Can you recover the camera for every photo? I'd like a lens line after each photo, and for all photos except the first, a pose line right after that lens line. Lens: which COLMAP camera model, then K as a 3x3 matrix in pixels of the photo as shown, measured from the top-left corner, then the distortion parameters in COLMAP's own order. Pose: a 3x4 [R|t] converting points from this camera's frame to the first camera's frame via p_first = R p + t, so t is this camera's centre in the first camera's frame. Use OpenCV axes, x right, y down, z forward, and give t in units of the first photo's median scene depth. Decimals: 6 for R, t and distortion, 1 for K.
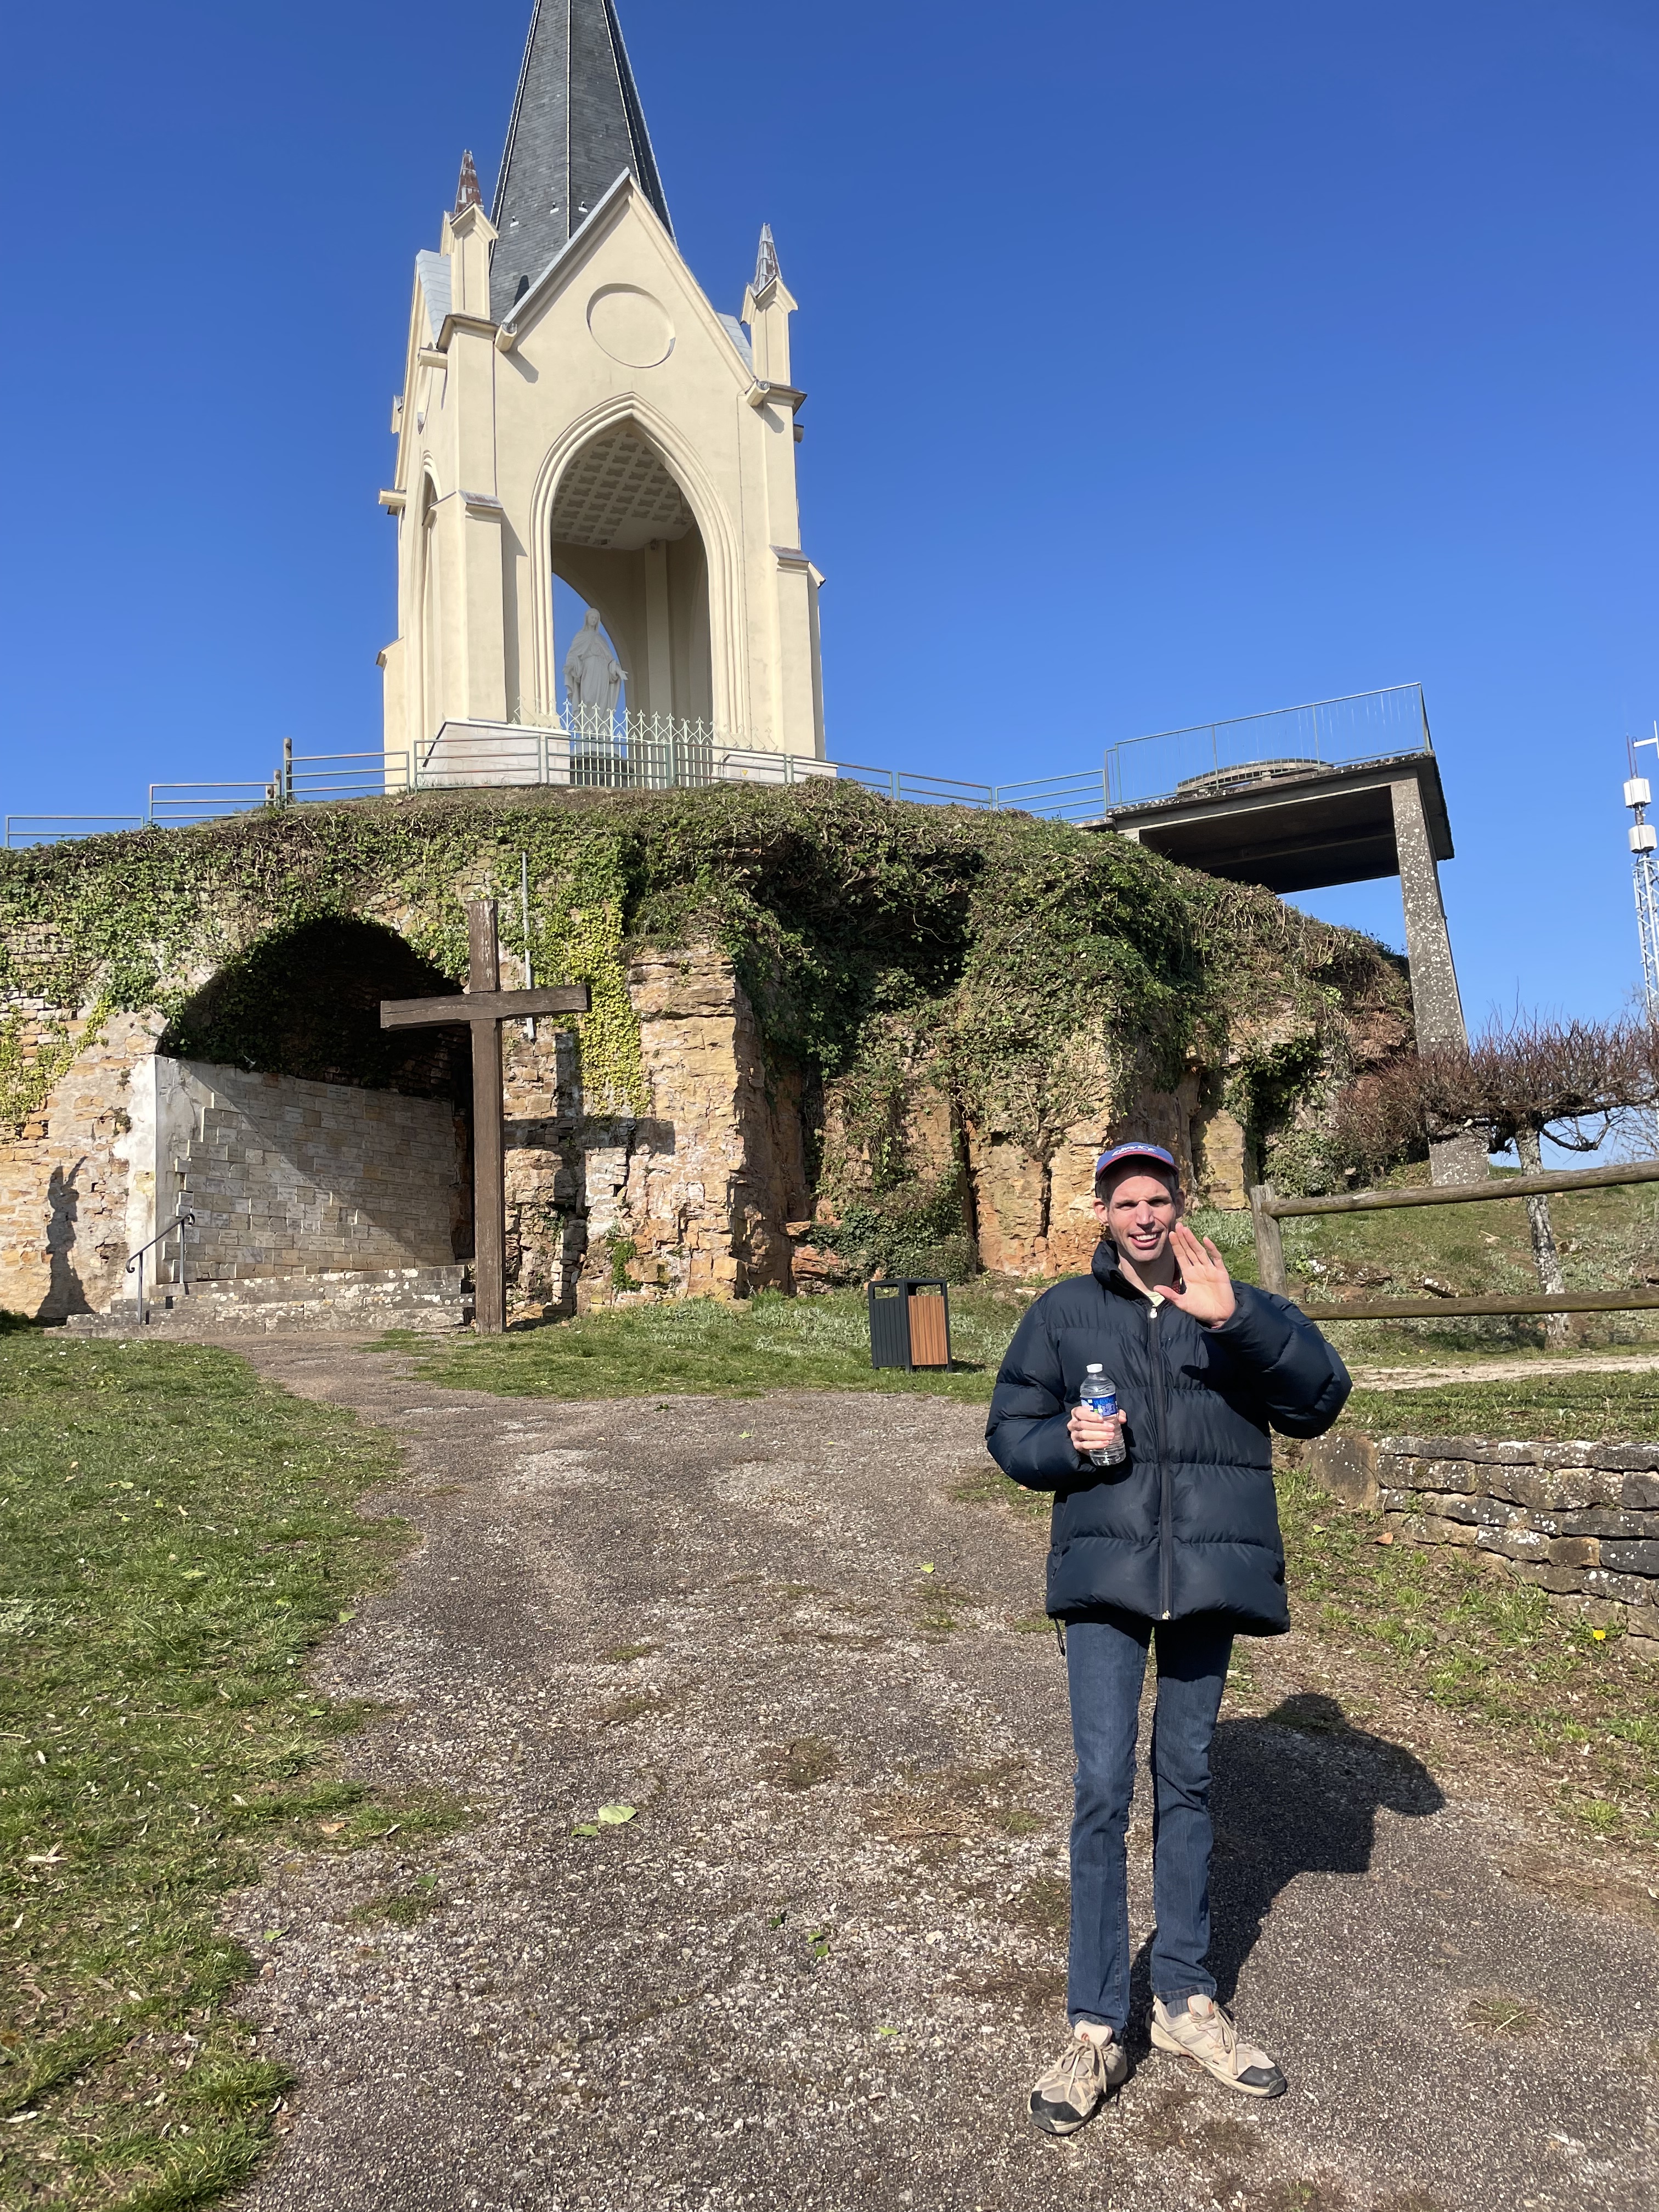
lens RADIAL K [[1692.5, 0, 825.5], [0, 1692.5, 1104.2], [0, 0, 1]] dist [0.114579, -0.184648]
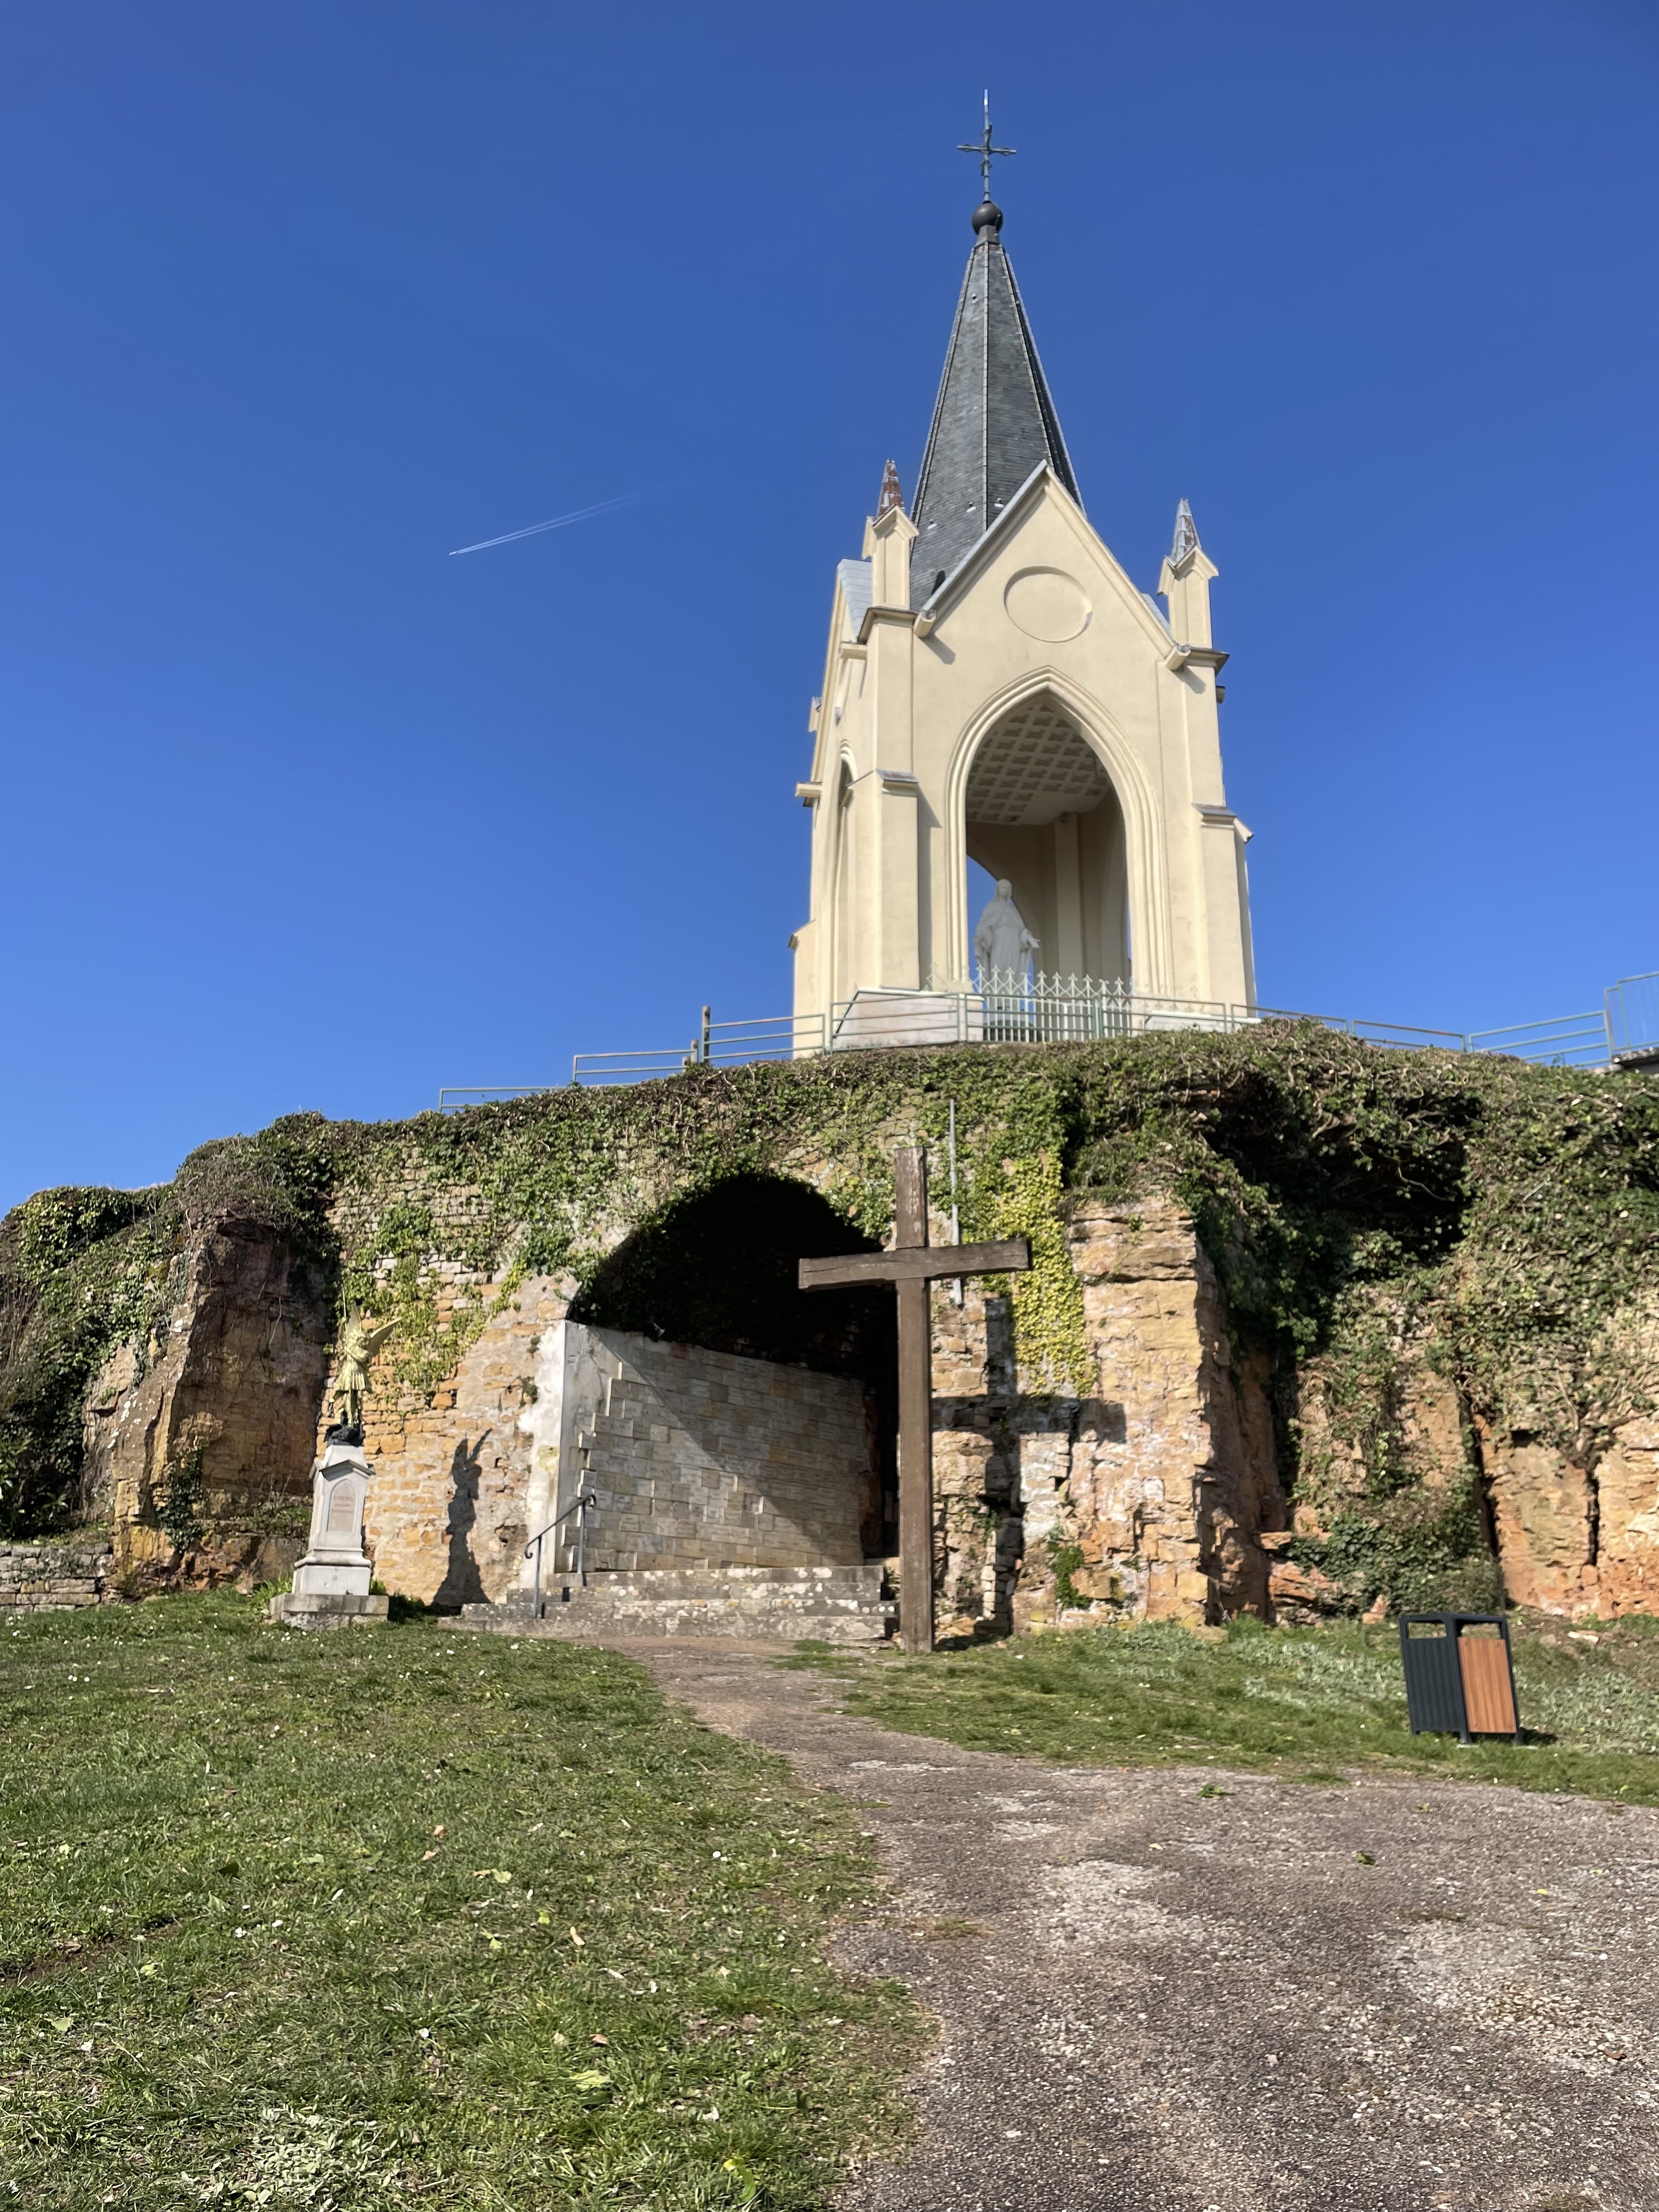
lens RADIAL K [[1692.5, 0, 825.5], [0, 1692.5, 1104.2], [0, 0, 1]] dist [0.114579, -0.184648]
pose [[0.975541, -0.016754, -0.219179, -0.042983], [-0.021398, 0.985118, -0.170541, 0.010572], [0.218774, 0.171060, 0.960665, 0.109072]]
